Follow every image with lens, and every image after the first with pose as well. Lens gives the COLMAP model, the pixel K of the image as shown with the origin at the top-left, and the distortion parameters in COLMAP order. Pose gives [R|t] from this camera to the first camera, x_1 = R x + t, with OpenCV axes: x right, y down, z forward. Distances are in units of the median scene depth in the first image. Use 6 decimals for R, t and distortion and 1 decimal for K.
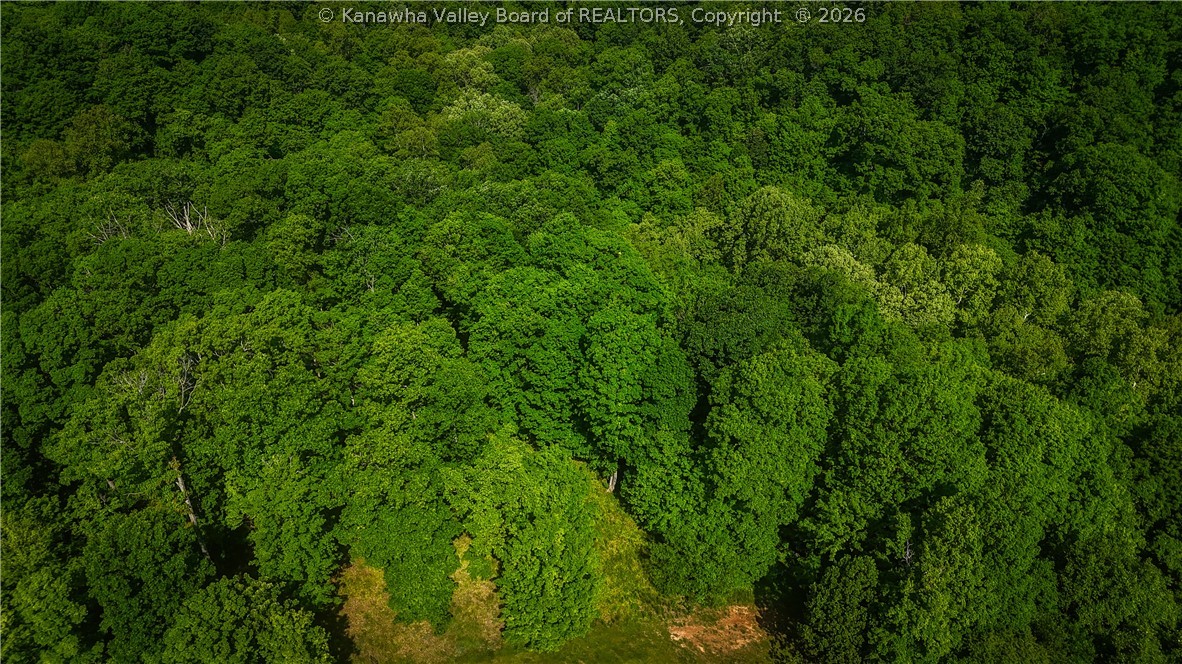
lens RADIAL K [[903.9, 0, 613.9], [0, 903.9, 370.5], [0, 0, 1]] dist [0.076016, -0.080893]
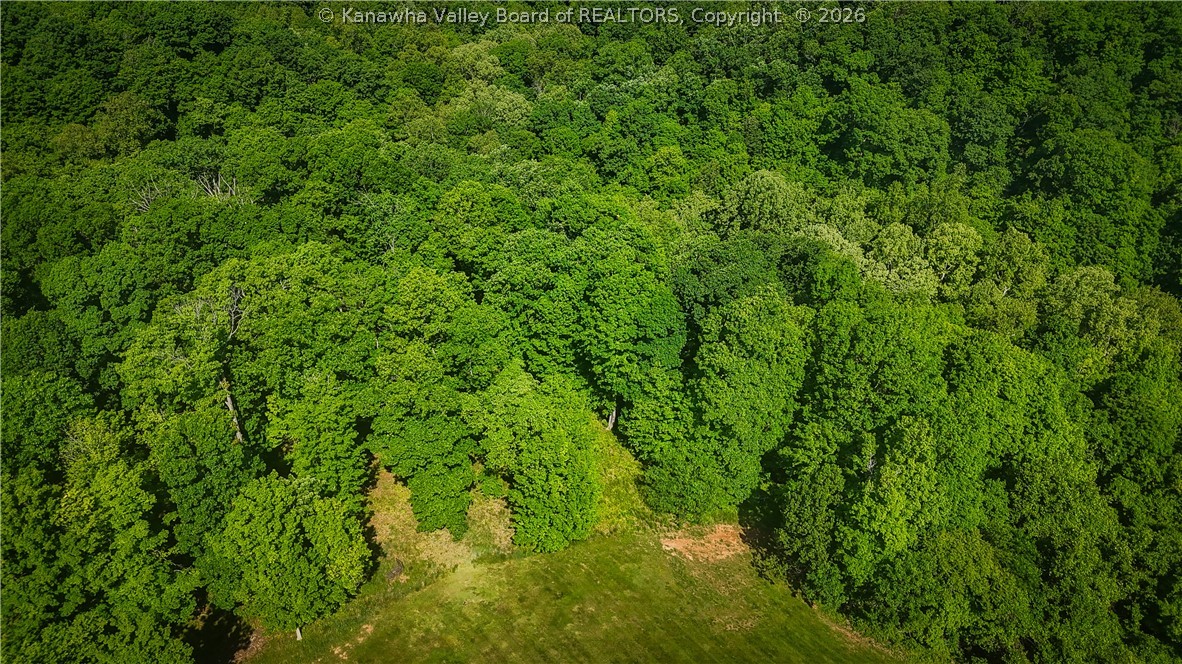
lens RADIAL K [[903.9, 0, 613.9], [0, 903.9, 370.5], [0, 0, 1]] dist [0.076016, -0.080893]
pose [[0.999997, 0.000996, -0.002413, 0.003463], [-0.001006, 0.999991, -0.004067, 0.056621], [0.002409, 0.004069, 0.999989, -0.083736]]
